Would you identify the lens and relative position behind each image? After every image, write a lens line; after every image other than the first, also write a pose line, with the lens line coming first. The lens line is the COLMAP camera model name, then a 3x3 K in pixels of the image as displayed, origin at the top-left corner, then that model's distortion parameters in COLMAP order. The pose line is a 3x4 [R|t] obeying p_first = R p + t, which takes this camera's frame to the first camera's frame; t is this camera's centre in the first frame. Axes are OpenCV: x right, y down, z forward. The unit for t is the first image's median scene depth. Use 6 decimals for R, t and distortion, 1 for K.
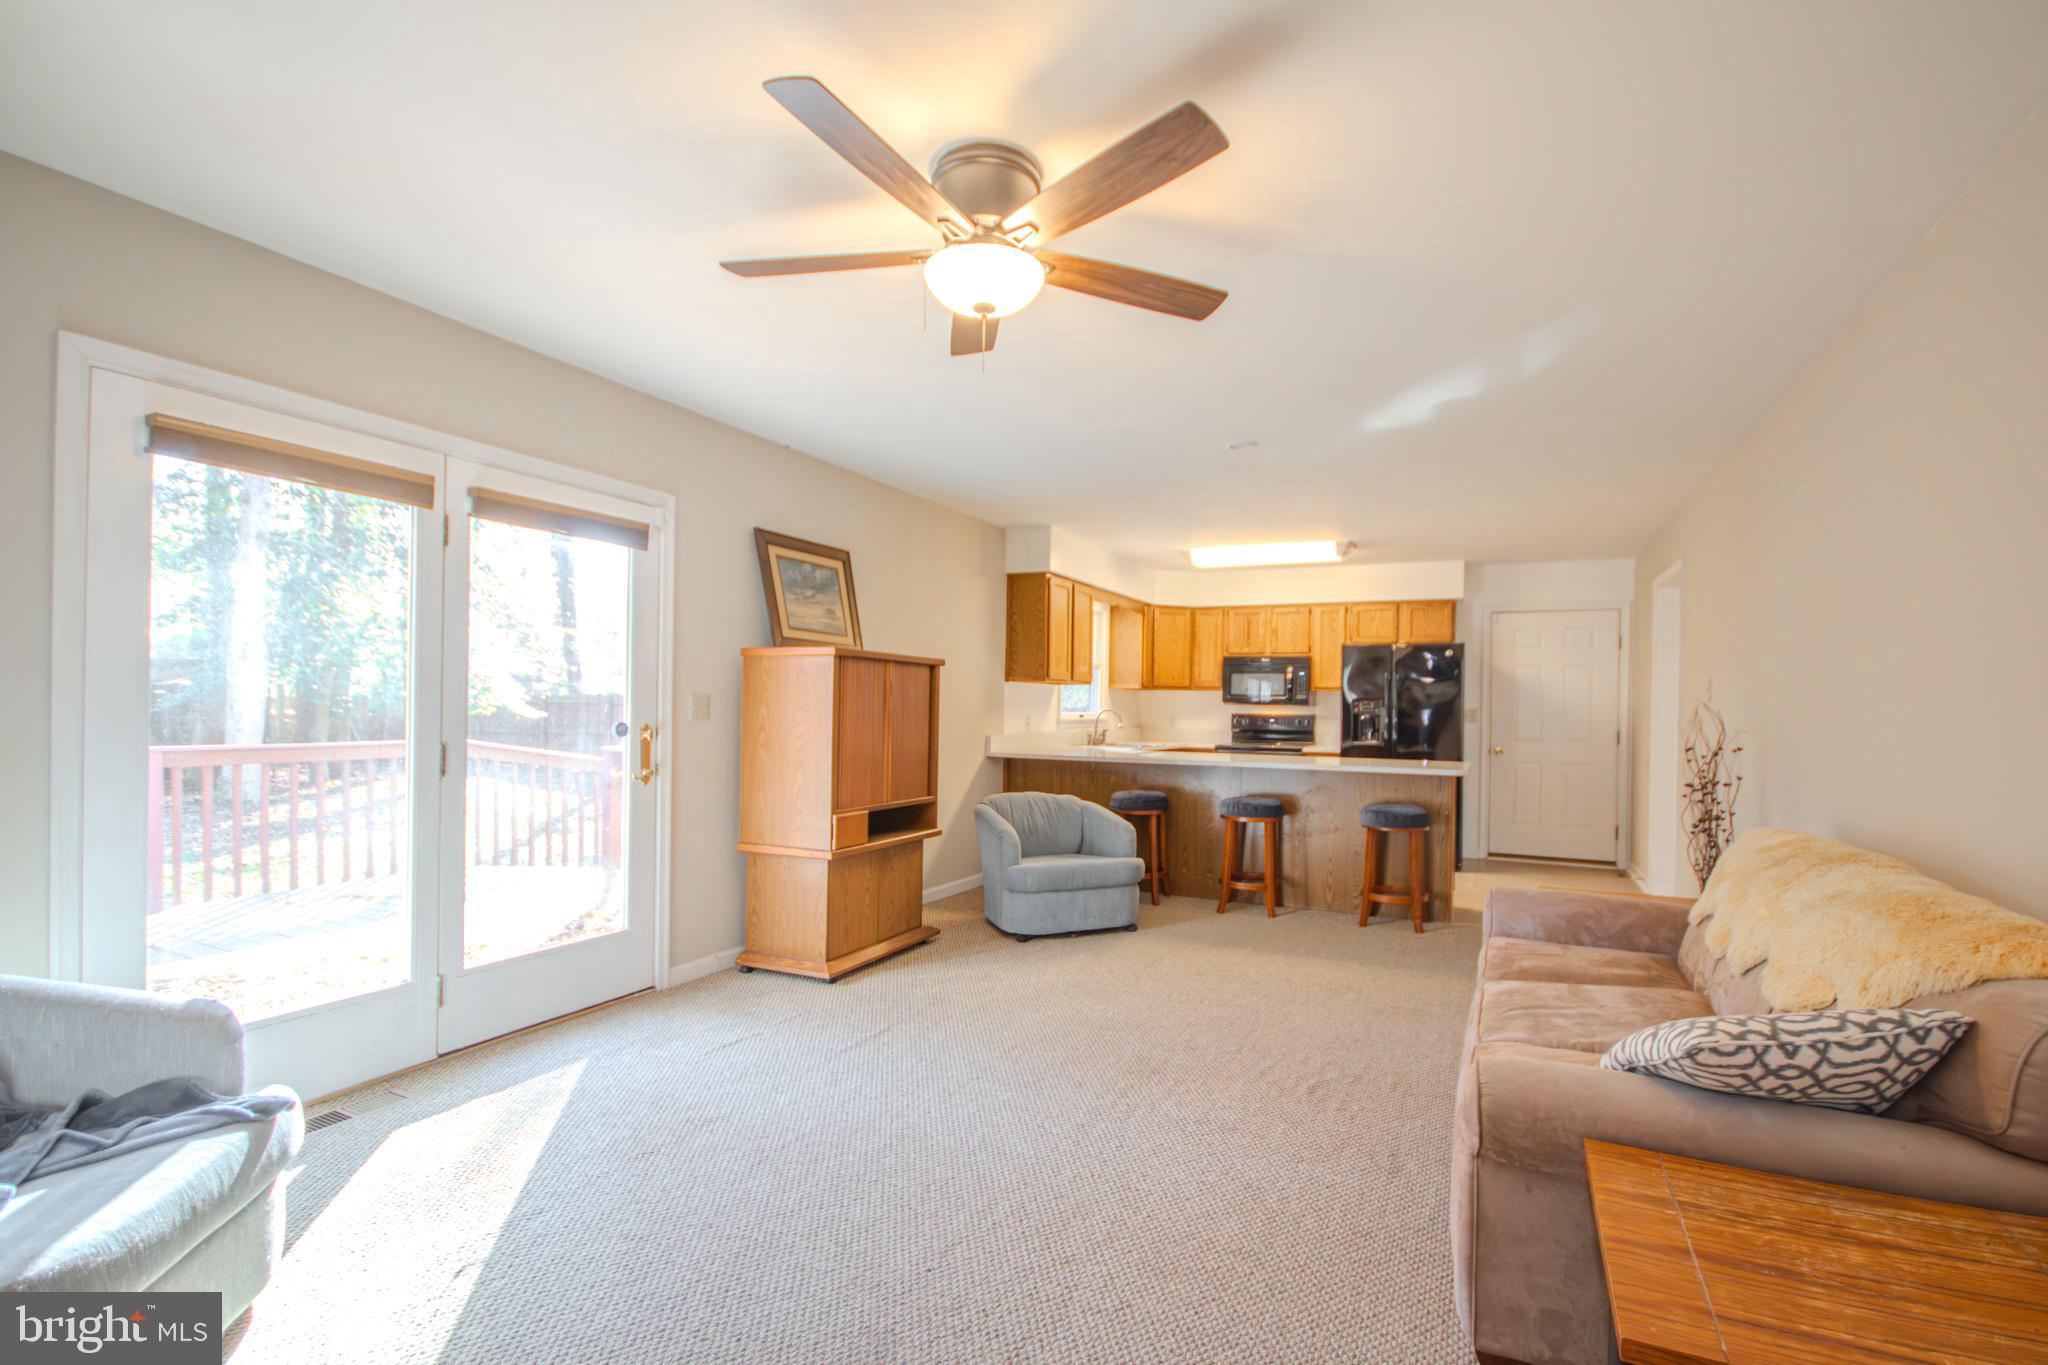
lens RADIAL K [[958.1, 0, 1032.2], [0, 958.1, 699.1], [0, 0, 1]] dist [-0.002327, -0.002658]
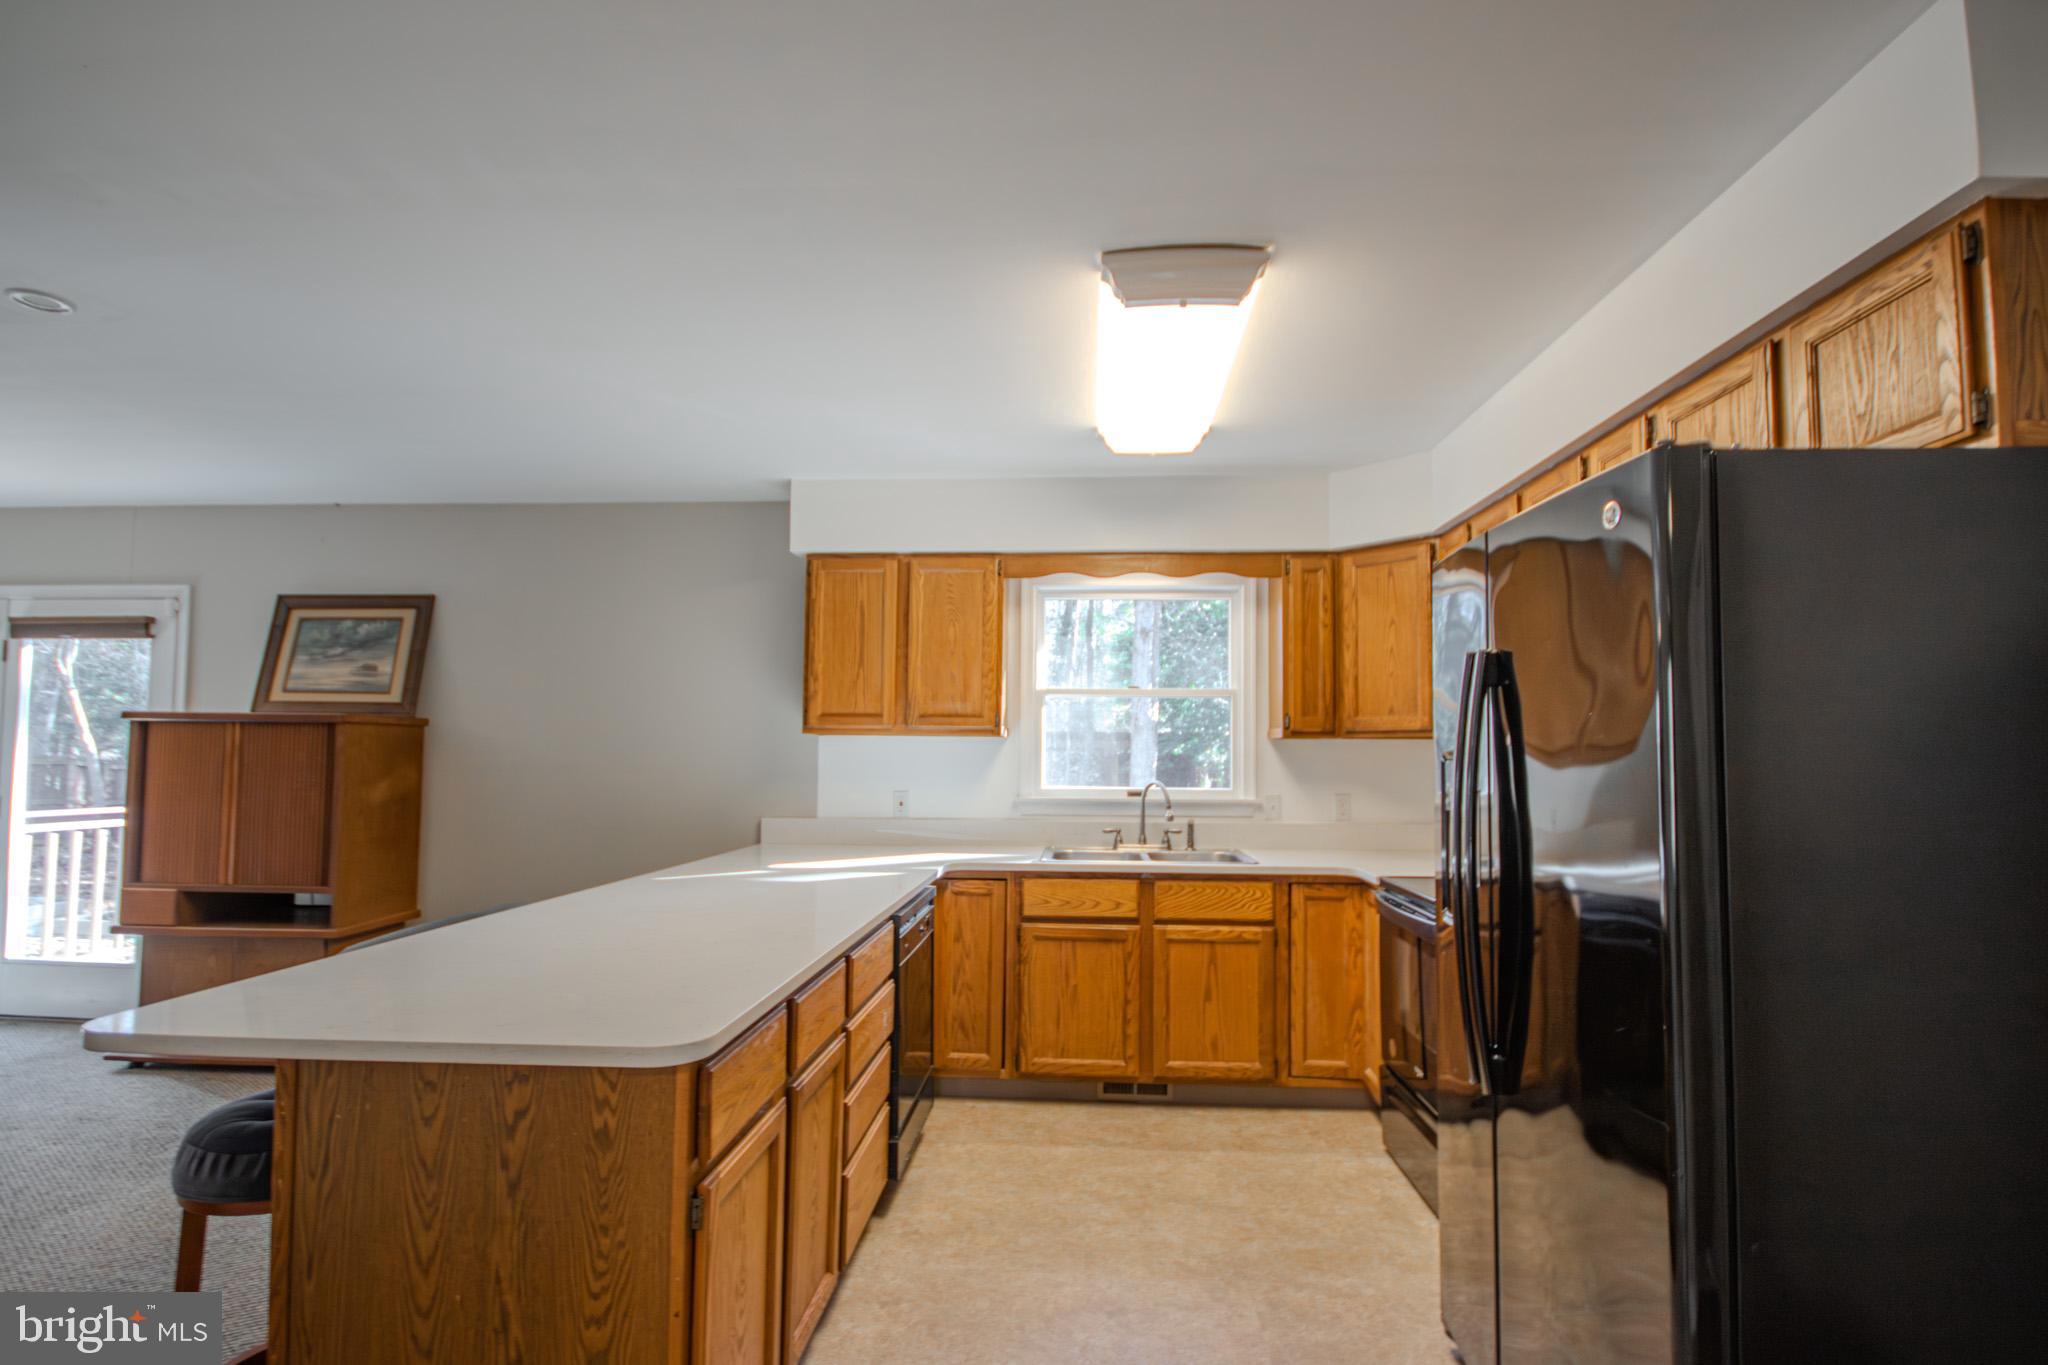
lens RADIAL K [[958.1, 0, 1048.8], [0, 958.1, 711.7], [0, 0, 1]] dist [-0.002327, -0.002658]
pose [[0.382530, -0.055977, -0.922246, 0.530756], [0.004160, 0.998257, -0.058865, 0.003606], [0.923934, 0.018682, 0.382096, 0.765945]]
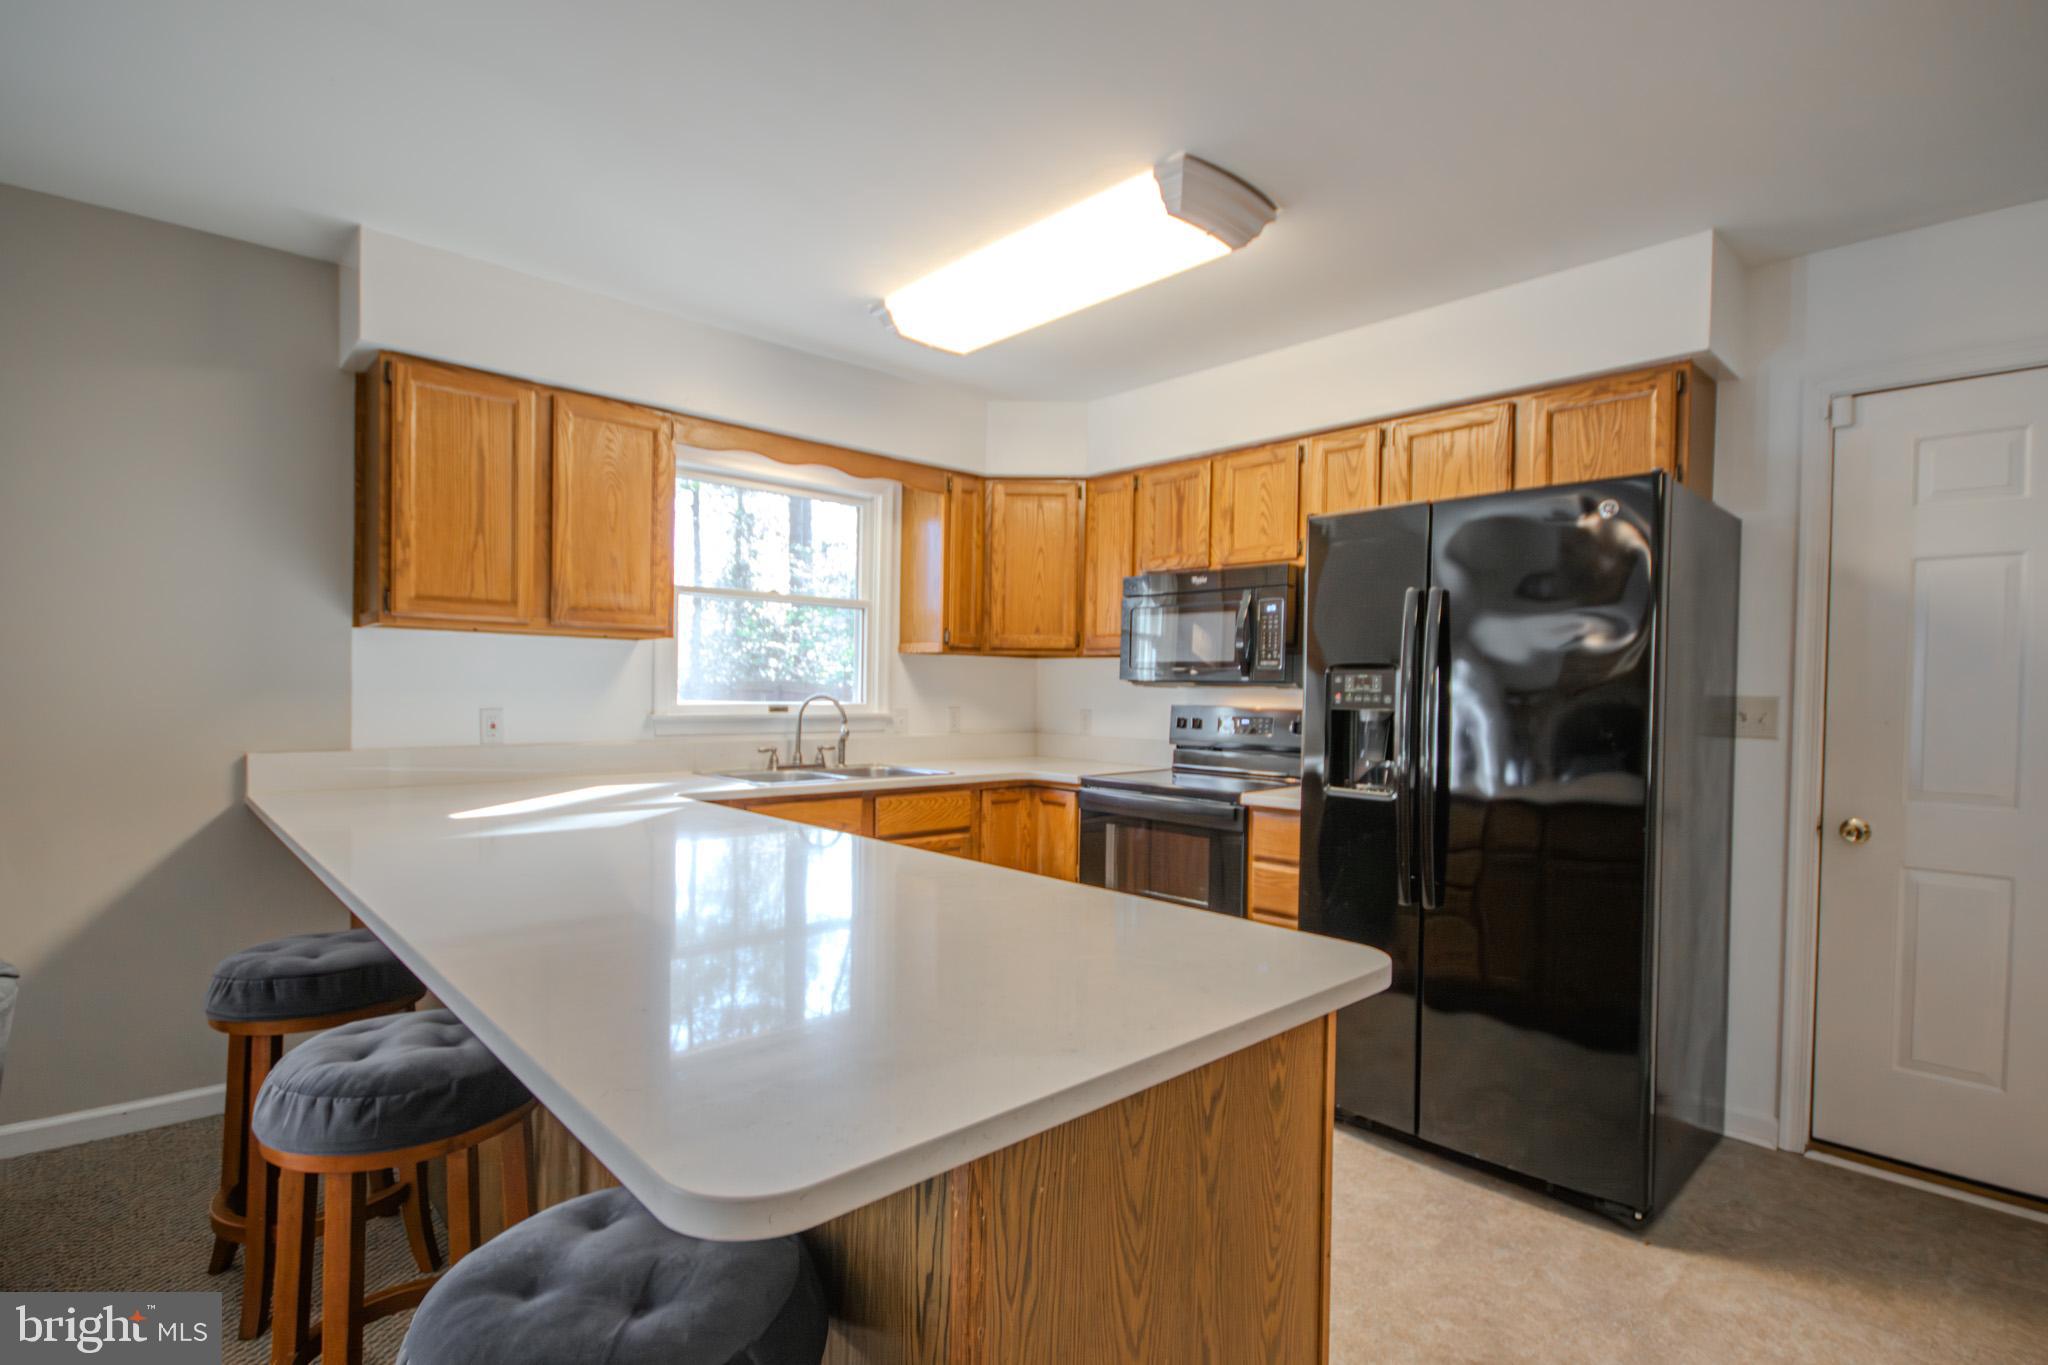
lens RADIAL K [[958.1, 0, 1049.3], [0, 958.1, 709.4], [0, 0, 1]] dist [-0.002327, -0.002658]
pose [[0.928687, 0.006415, -0.370809, 0.361460], [0.001168, 0.999795, 0.020220, 0.008593], [0.370863, -0.019211, 0.928489, 0.615956]]
